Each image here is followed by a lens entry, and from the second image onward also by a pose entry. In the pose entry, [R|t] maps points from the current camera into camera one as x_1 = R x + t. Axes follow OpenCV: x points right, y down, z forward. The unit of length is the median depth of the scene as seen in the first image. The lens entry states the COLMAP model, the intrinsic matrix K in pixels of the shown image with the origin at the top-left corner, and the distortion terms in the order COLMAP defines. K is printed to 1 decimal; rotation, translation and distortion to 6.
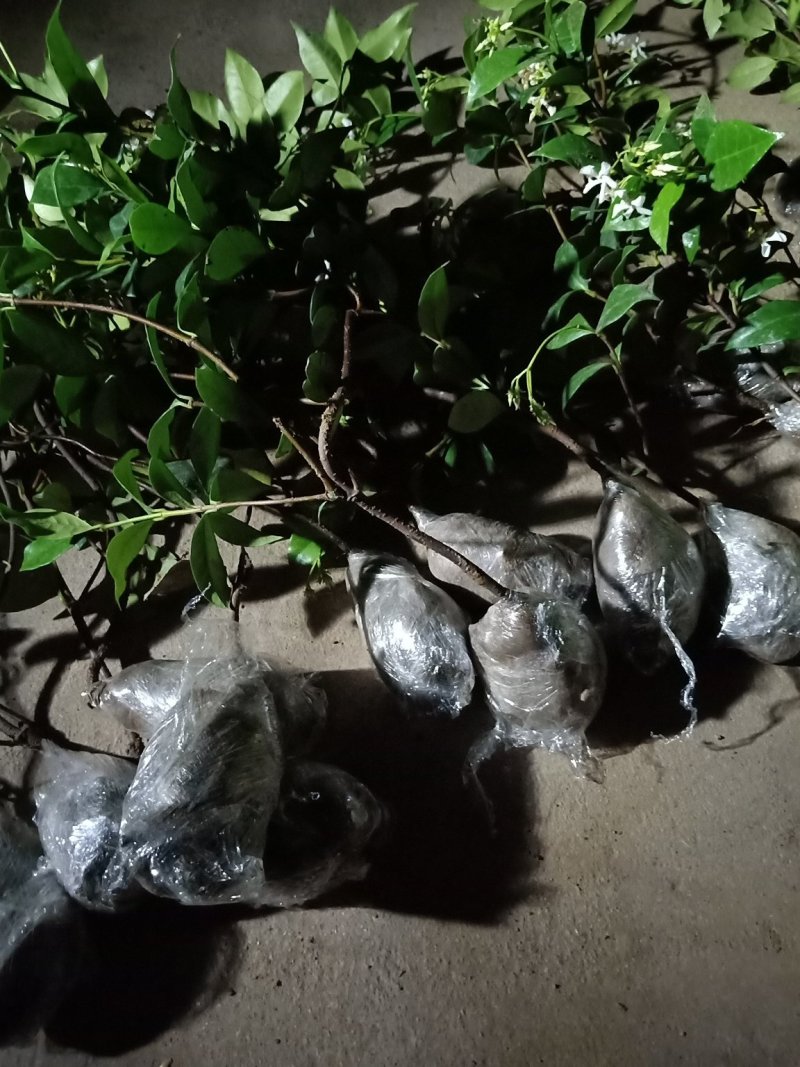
lens RADIAL K [[967.7, 0, 482.1], [0, 967.7, 563.3], [0, 0, 1]] dist [0.135885, -0.327057]
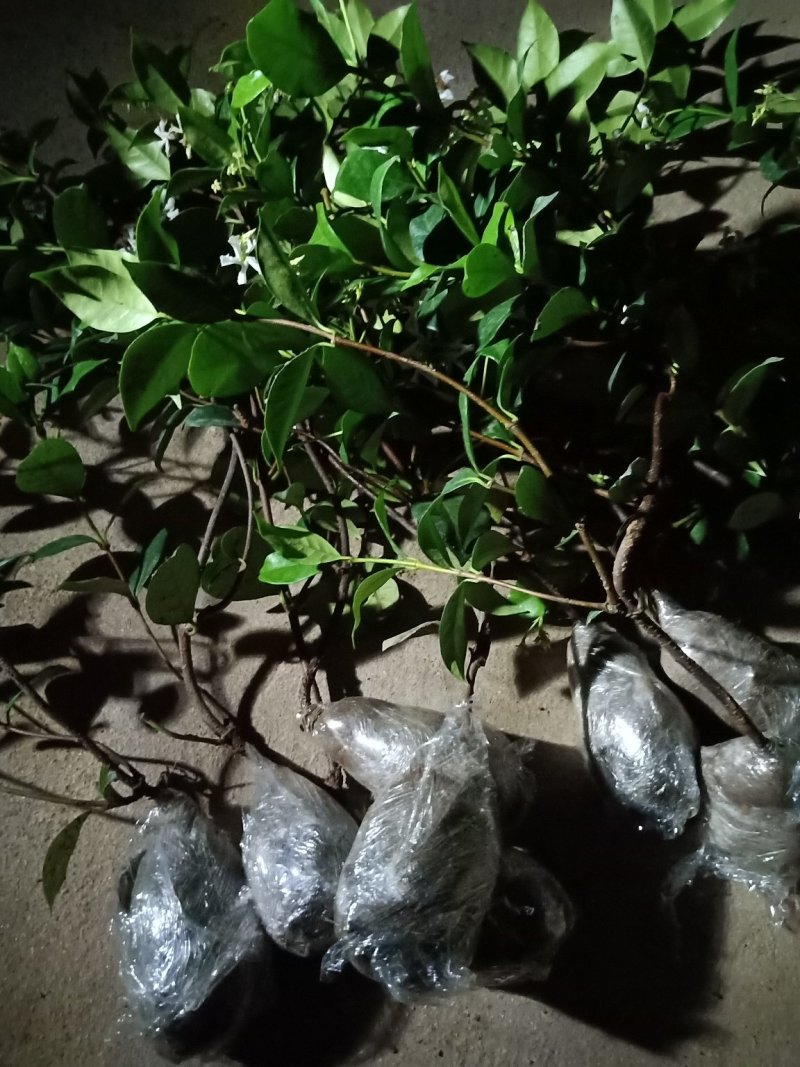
lens RADIAL K [[957.9, 0, 400.0], [0, 957.9, 533.5], [0, 0, 1]] dist [0.060837, -0.150220]
pose [[0.969370, 0.226160, -0.095777, -0.252678], [-0.212173, 0.967545, 0.137255, -0.200818], [0.123710, -0.112729, 0.985894, 0.071461]]
